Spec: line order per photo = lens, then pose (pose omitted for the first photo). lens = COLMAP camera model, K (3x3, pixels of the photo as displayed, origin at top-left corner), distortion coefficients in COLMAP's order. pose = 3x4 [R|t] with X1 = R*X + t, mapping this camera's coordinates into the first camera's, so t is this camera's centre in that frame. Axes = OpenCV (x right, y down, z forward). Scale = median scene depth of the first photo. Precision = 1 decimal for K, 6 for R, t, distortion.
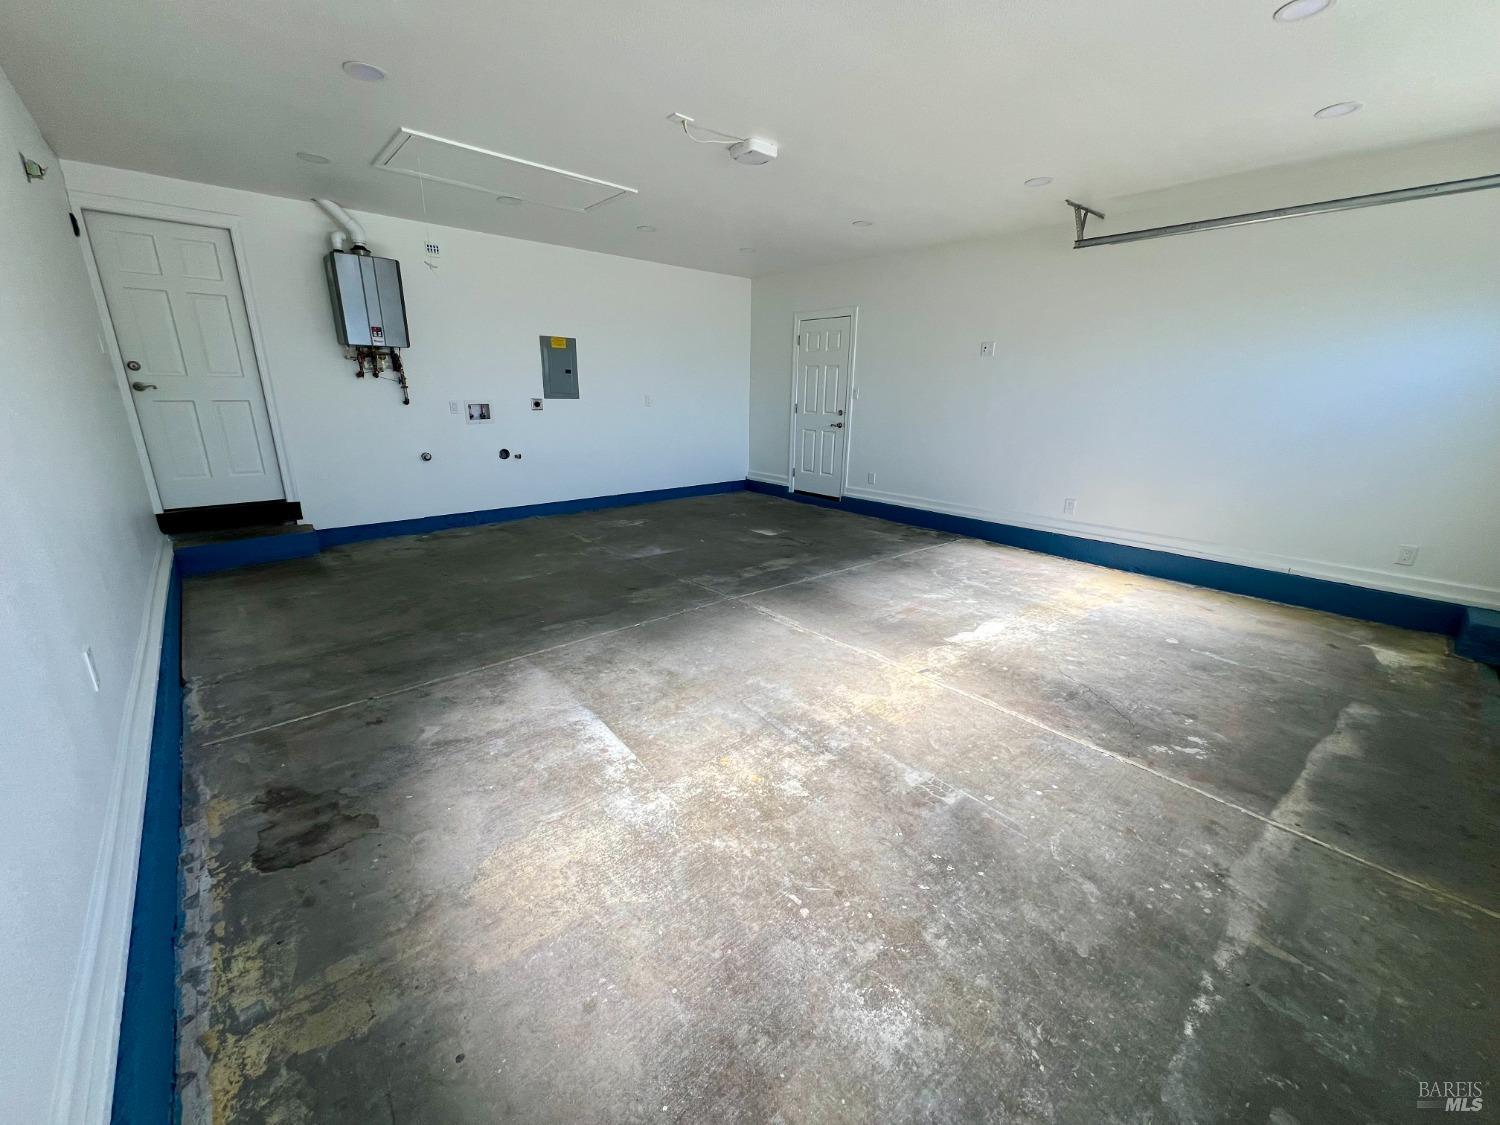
lens RADIAL K [[584.0, 0, 750.0], [0, 584.0, 562.5], [0, 0, 1]] dist [0.002277, 0.000661]
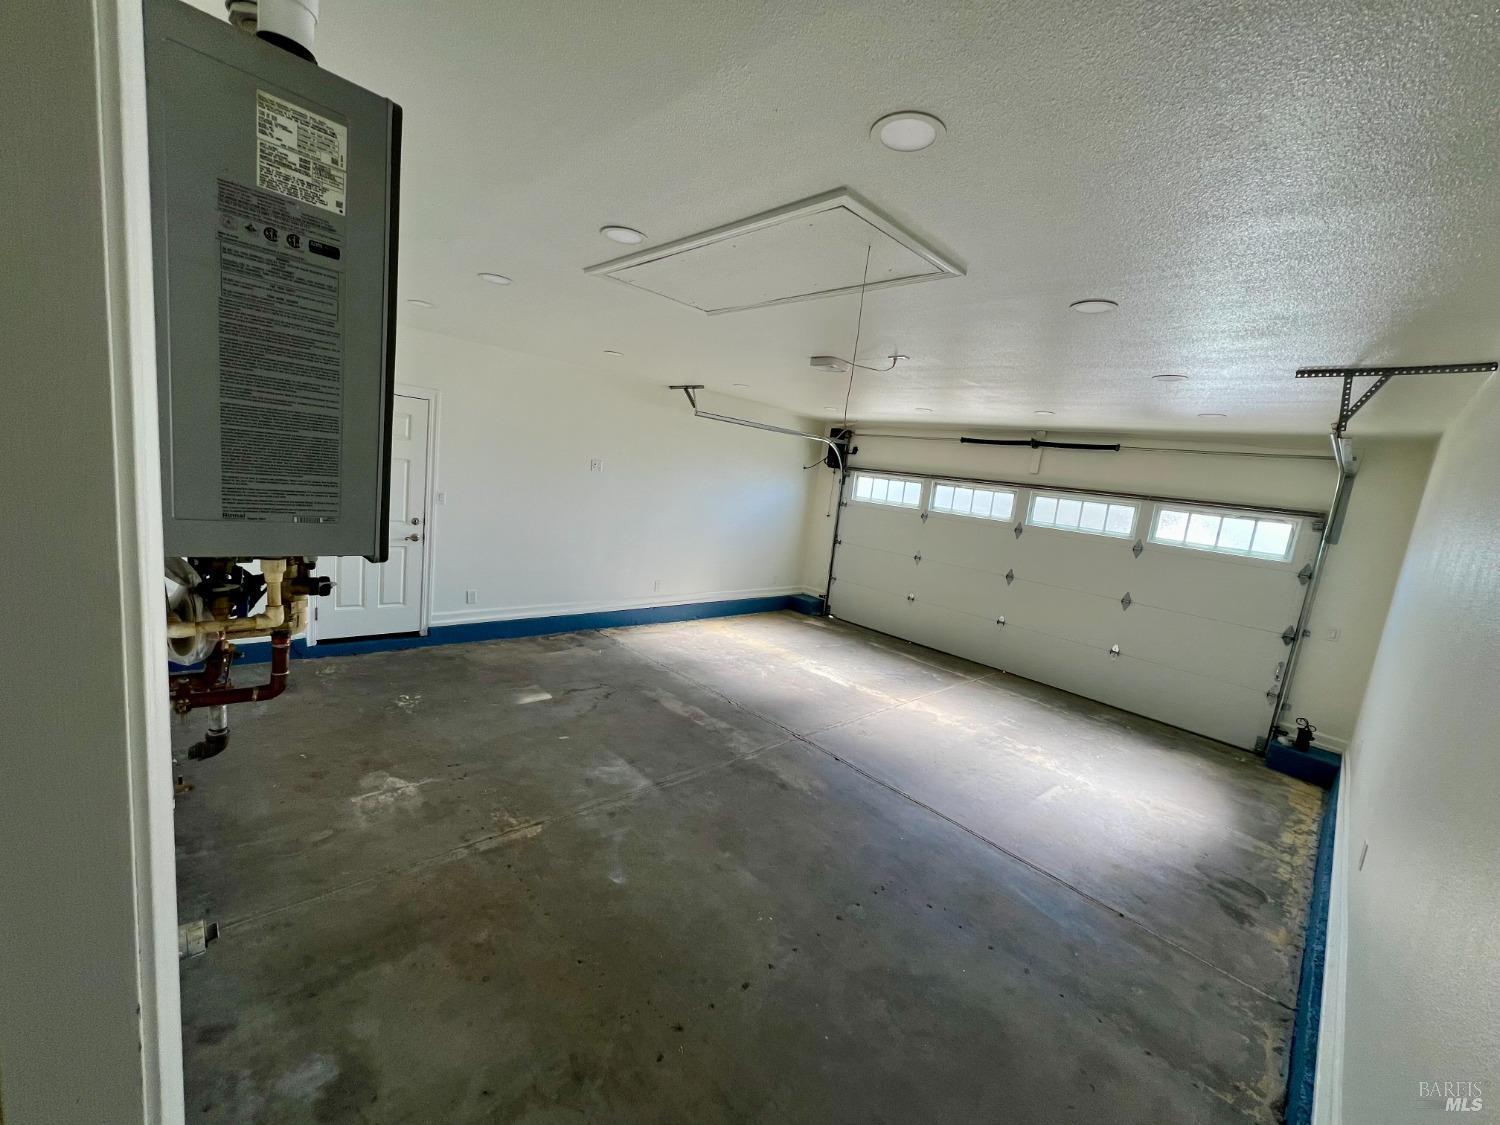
lens RADIAL K [[584.0, 0, 750.0], [0, 584.0, 562.5], [0, 0, 1]] dist [0.002277, 0.000661]
pose [[-0.013843, -0.165375, 0.986134, -1.146600], [0.171155, 0.971281, 0.165287, -0.492988], [-0.985147, 0.171070, 0.014860, 1.115674]]
